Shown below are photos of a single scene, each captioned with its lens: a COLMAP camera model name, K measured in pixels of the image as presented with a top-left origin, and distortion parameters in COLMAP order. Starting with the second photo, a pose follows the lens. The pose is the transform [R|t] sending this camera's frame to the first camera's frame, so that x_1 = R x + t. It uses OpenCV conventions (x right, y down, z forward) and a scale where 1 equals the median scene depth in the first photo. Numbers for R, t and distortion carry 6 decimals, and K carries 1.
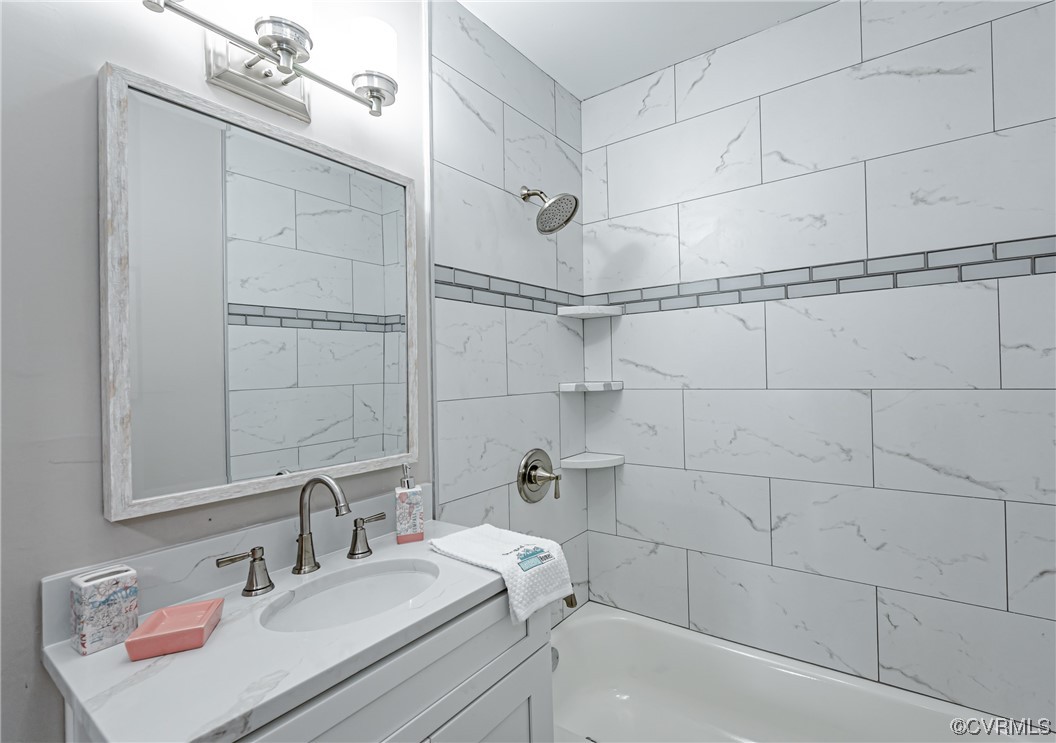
lens RADIAL K [[480.7, 0, 528.7], [0, 480.7, 373.0], [0, 0, 1]] dist [0.000653, -0.000850]
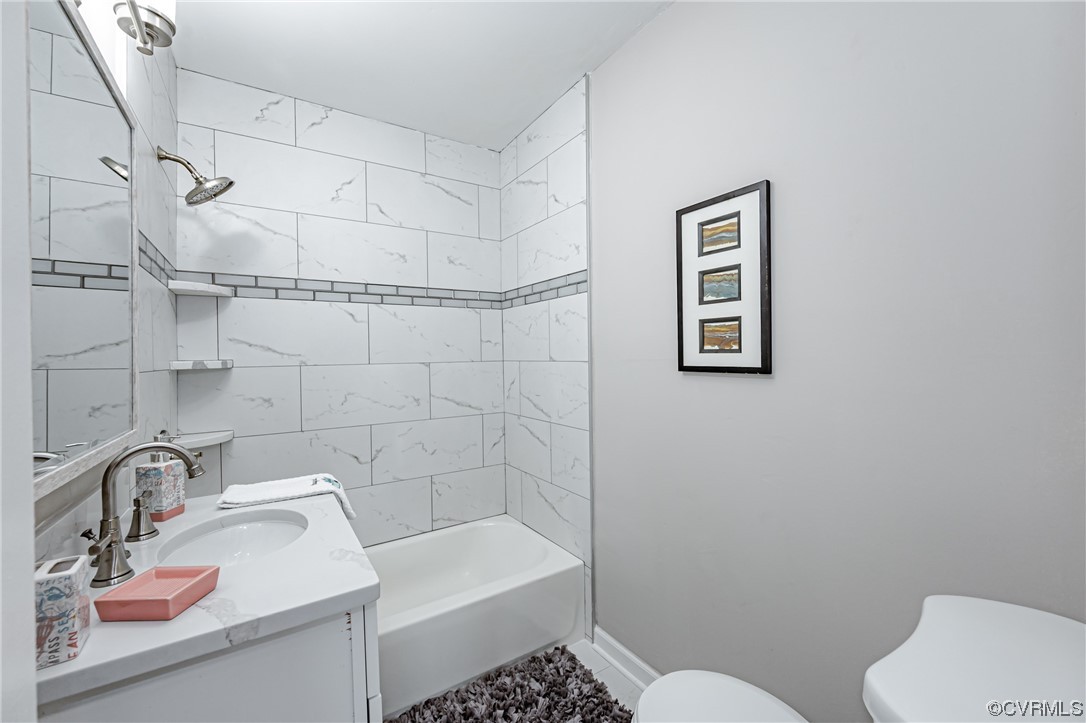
lens RADIAL K [[435.2, 0, 539.7], [0, 435.2, 357.1], [0, 0, 1]] dist [0.000135, -0.000180]
pose [[0.409376, 0.014363, 0.912253, -0.479836], [0.003723, 0.999841, -0.017412, 0.036204], [-0.912358, 0.010525, 0.409258, -0.006656]]
